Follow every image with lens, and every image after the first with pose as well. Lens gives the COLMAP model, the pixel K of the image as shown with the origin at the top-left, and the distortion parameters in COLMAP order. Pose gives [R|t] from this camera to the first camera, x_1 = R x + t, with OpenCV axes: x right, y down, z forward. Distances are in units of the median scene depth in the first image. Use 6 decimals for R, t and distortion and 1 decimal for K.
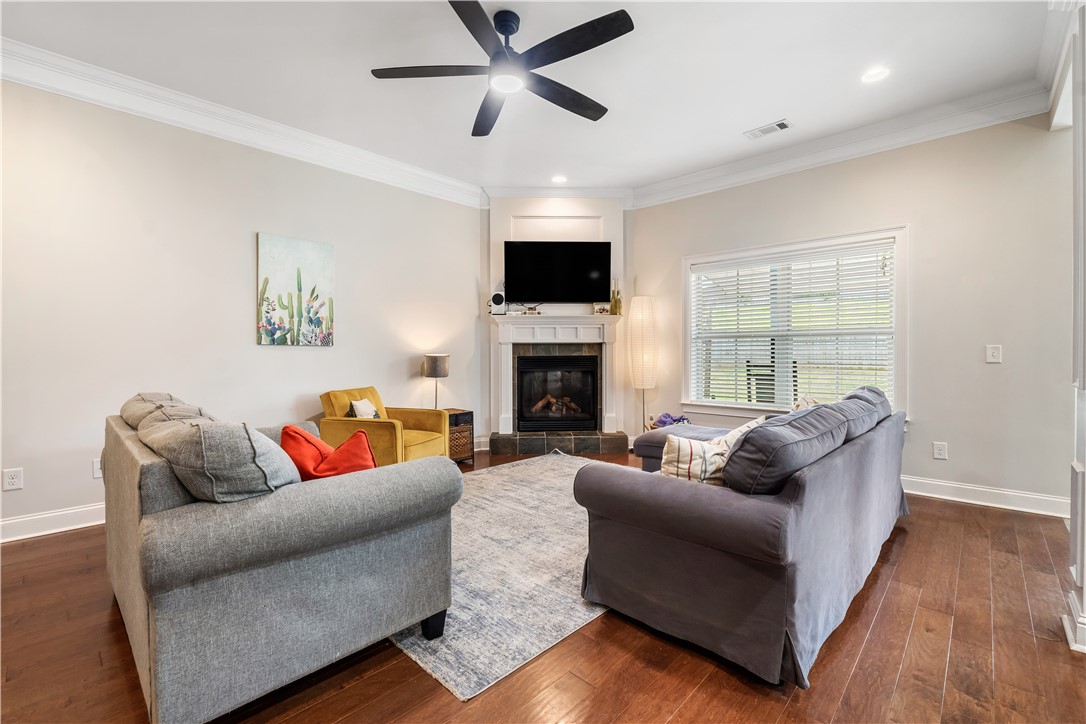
lens RADIAL K [[462.0, 0, 539.1], [0, 462.0, 356.8], [0, 0, 1]] dist [-0.006385, 0.000655]
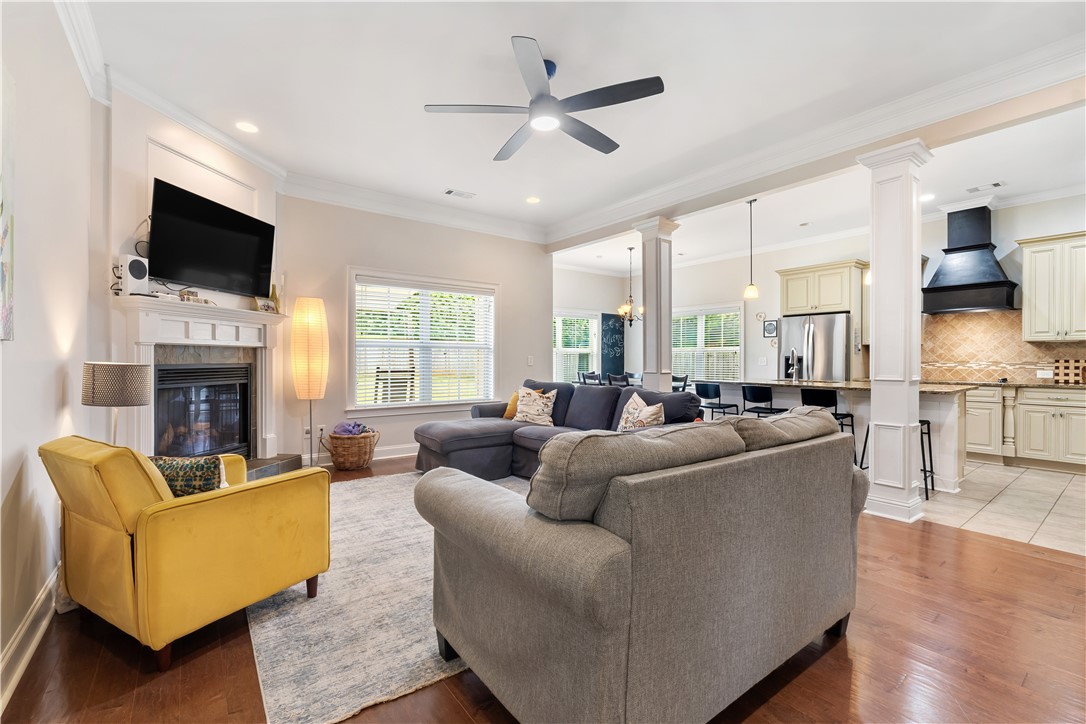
lens RADIAL K [[462.0, 0, 534.0], [0, 462.0, 361.1], [0, 0, 1]] dist [-0.006385, 0.000655]
pose [[0.194781, -0.001258, 0.980846, -0.586321], [0.002924, 0.999995, 0.000701, -0.005971], [-0.980842, 0.002732, 0.194784, 0.395137]]
